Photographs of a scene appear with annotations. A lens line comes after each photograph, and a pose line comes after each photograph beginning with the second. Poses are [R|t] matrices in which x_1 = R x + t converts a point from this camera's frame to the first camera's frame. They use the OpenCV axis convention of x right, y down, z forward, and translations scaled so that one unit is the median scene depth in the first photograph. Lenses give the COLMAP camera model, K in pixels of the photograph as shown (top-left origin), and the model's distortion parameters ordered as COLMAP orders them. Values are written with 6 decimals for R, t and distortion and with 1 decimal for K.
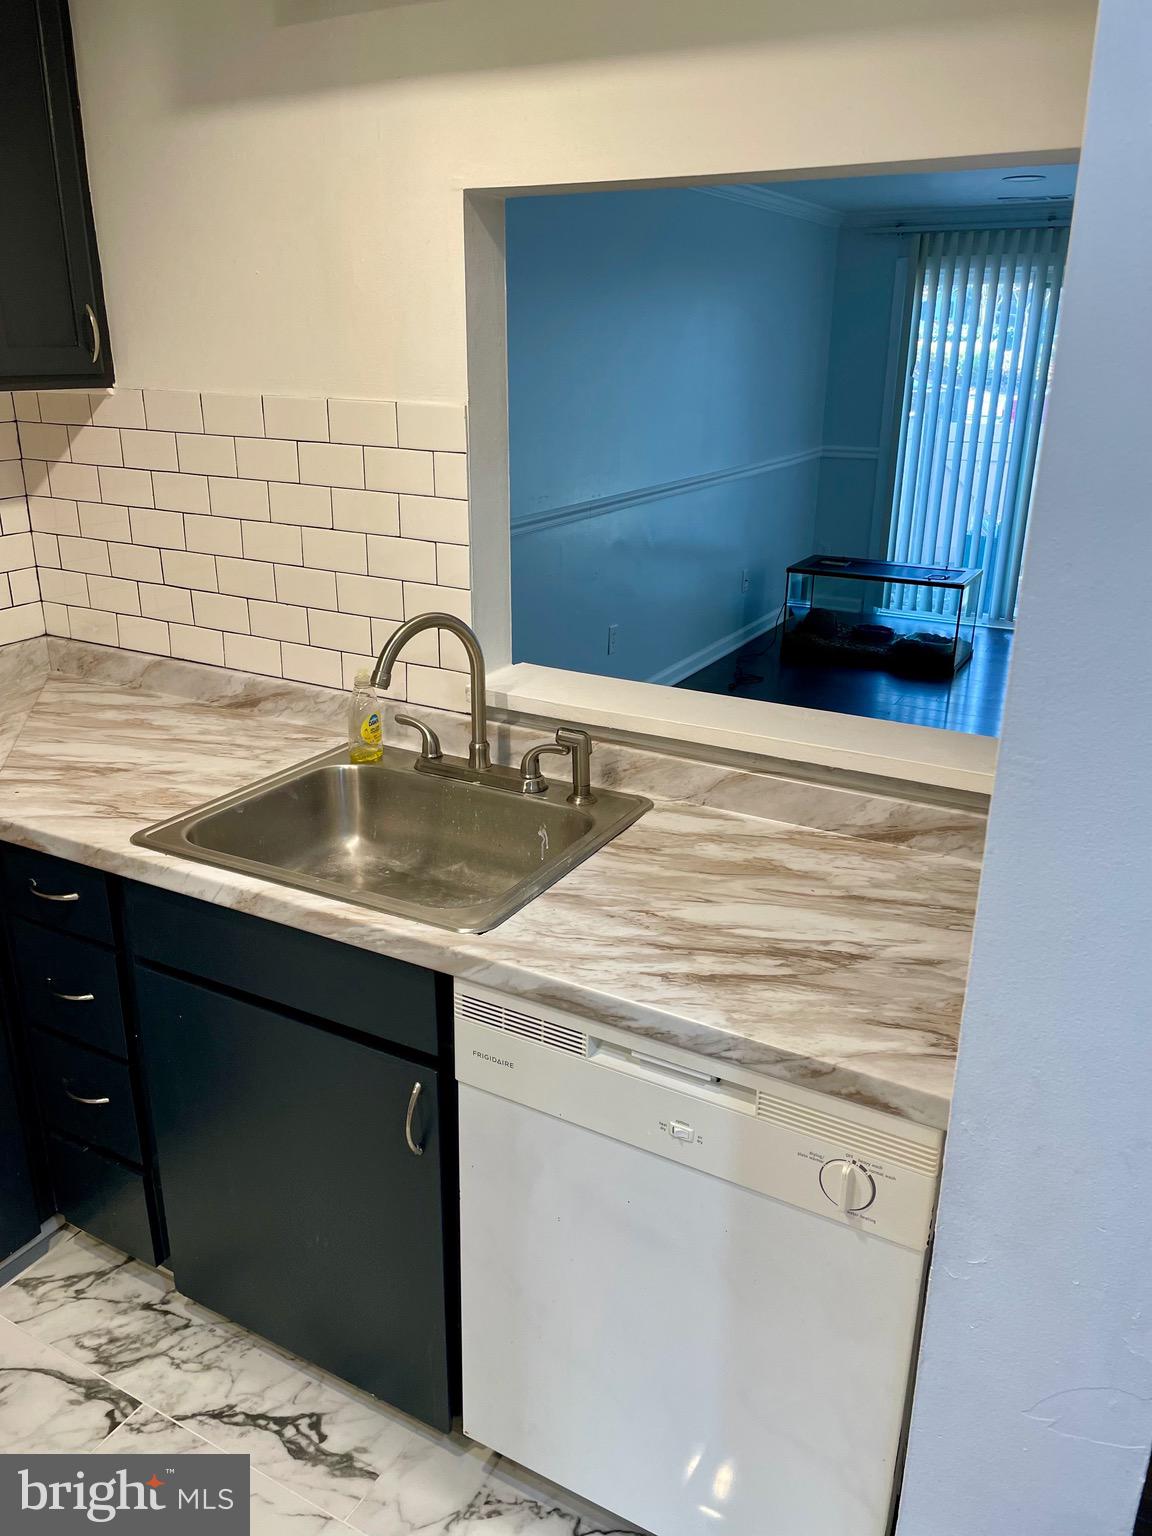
lens RADIAL K [[1158.6, 0, 569.8], [0, 1158.6, 760.4], [0, 0, 1]] dist [0.065139, -0.086350]
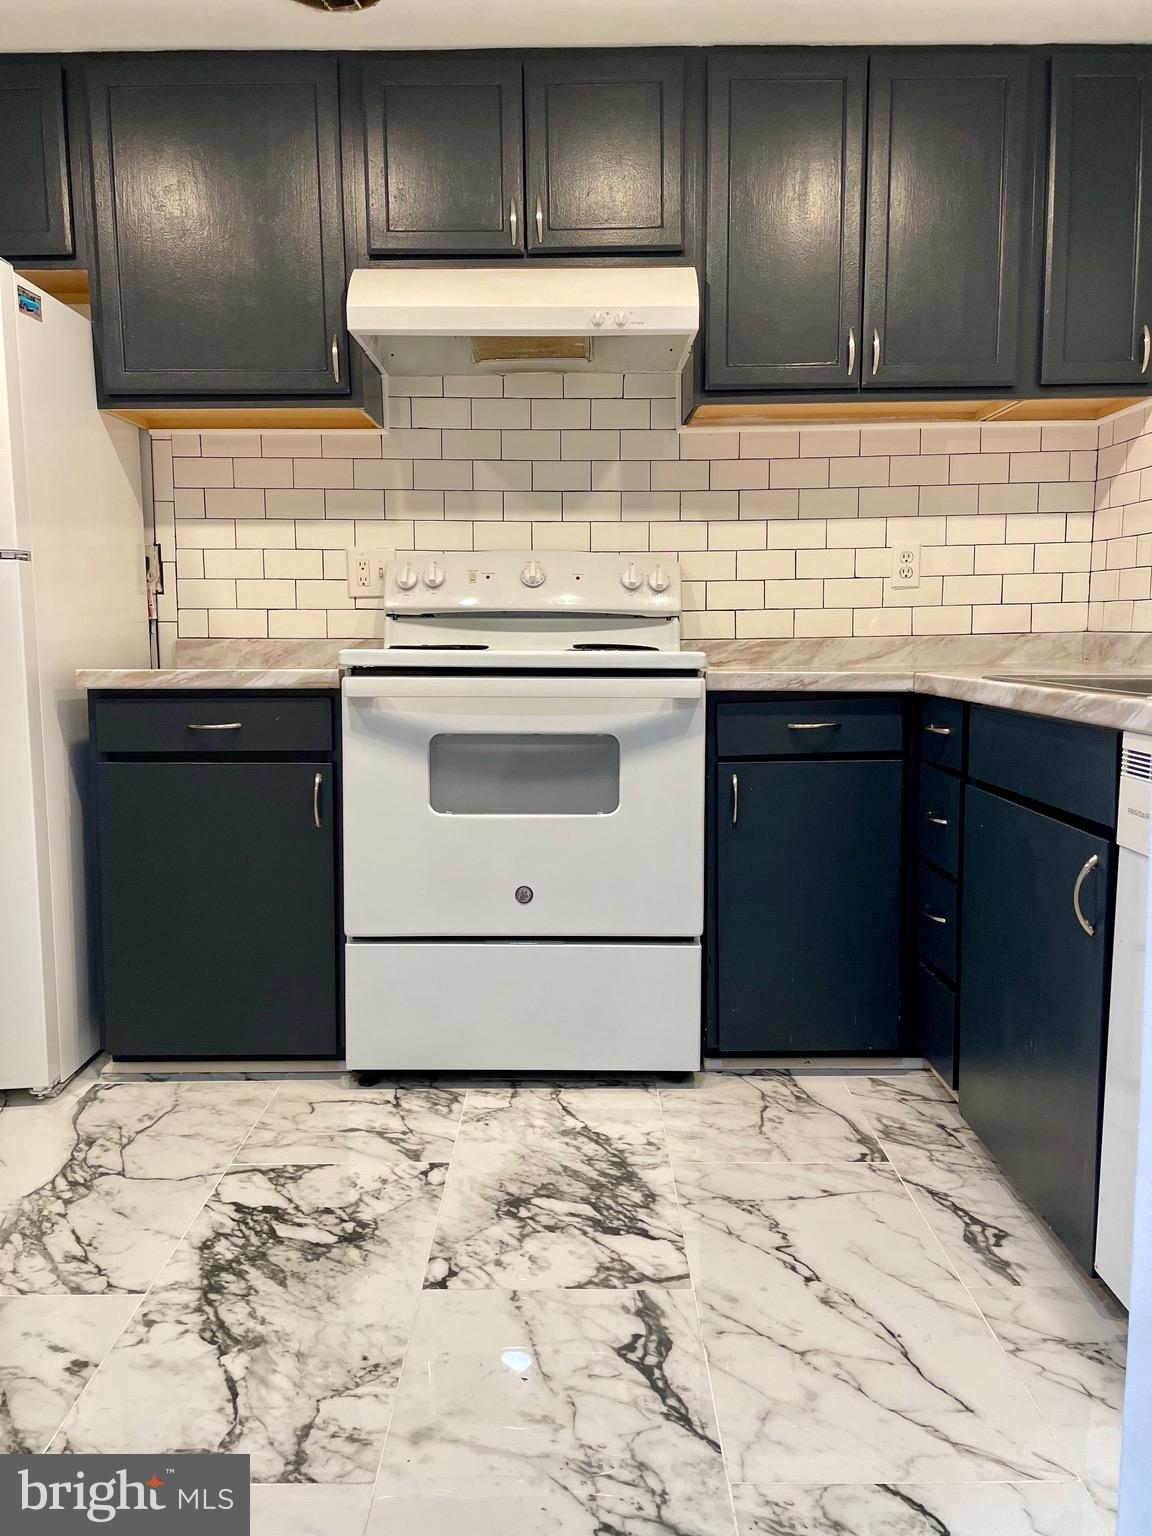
lens RADIAL K [[1158.6, 0, 574.4], [0, 1158.6, 764.9], [0, 0, 1]] dist [0.065139, -0.086350]
pose [[0.493211, 0.093170, -0.864906, 0.441523], [-0.281216, 0.957940, -0.057171, 0.318202], [0.823201, 0.271423, 0.498667, 0.053167]]
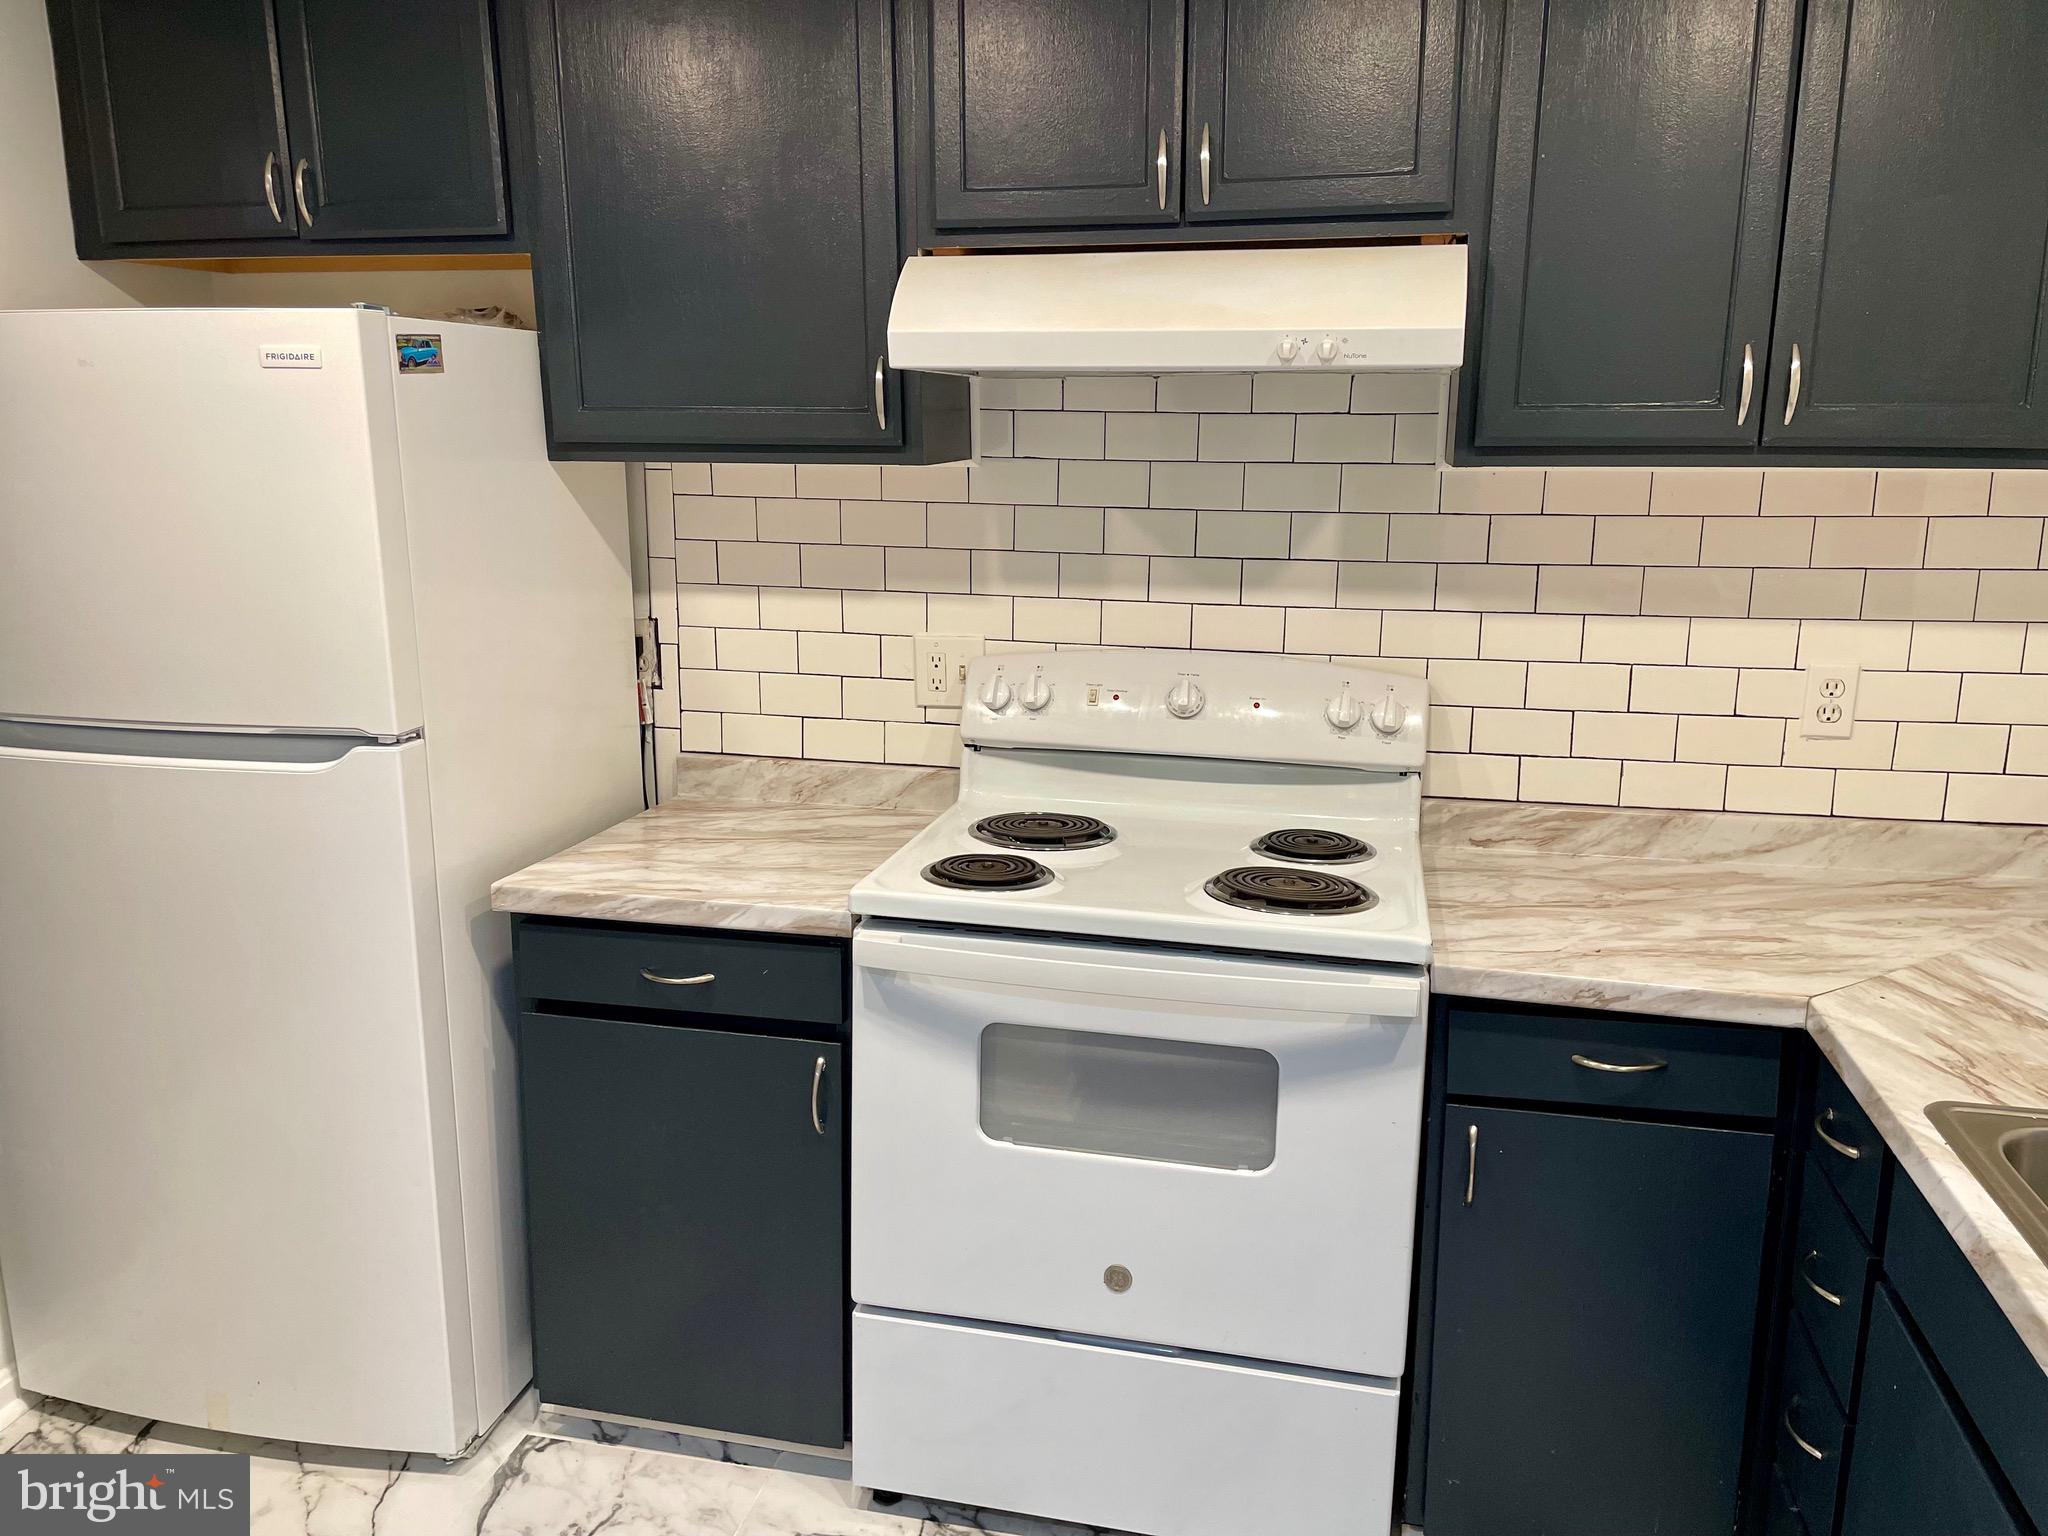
lens RADIAL K [[1544.8, 0, 1018.9], [0, 1544.8, 766.4], [0, 0, 1]] dist [0.065139, -0.086350]
pose [[0.287571, 0.206630, -0.935204, 0.254103], [-0.319301, 0.941272, 0.109787, -0.043961], [0.902967, 0.267040, 0.336660, 0.154303]]
